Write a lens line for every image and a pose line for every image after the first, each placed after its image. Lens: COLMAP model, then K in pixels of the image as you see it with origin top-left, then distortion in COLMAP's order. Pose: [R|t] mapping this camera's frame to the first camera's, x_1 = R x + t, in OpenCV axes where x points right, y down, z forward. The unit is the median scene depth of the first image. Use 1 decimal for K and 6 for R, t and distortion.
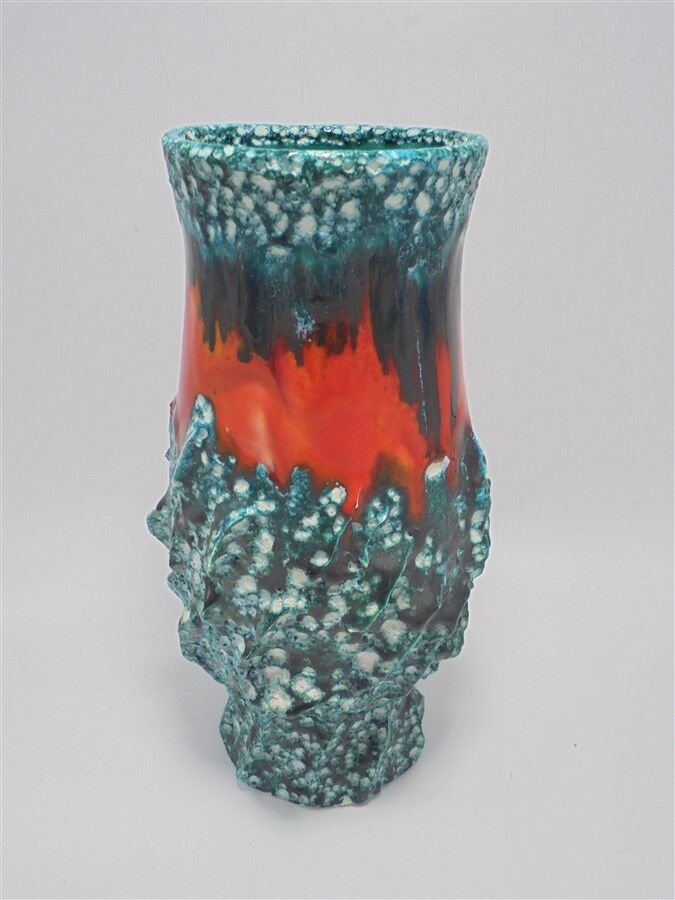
lens RADIAL K [[758.5, 0, 337.5], [0, 758.5, 450.0], [0, 0, 1]] dist [-0.059673, 0.000977]
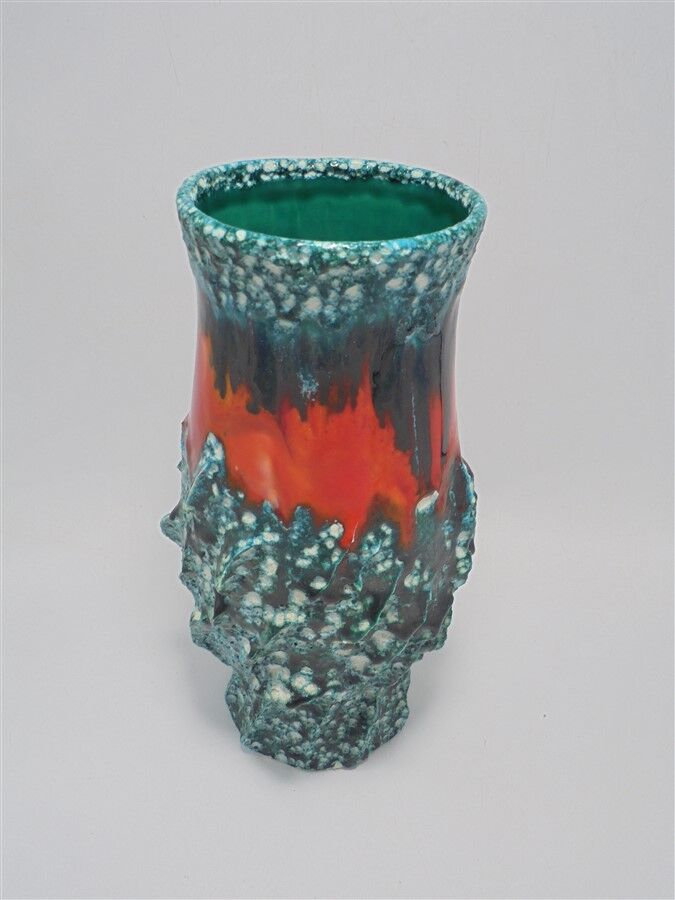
lens RADIAL K [[758.5, 0, 337.5], [0, 758.5, 450.0], [0, 0, 1]] dist [-0.059673, 0.000977]
pose [[0.999734, 0.022900, 0.002613, -0.002904], [-0.023046, 0.991549, 0.127666, -0.191174], [0.000333, -0.127693, 0.991814, -0.081354]]
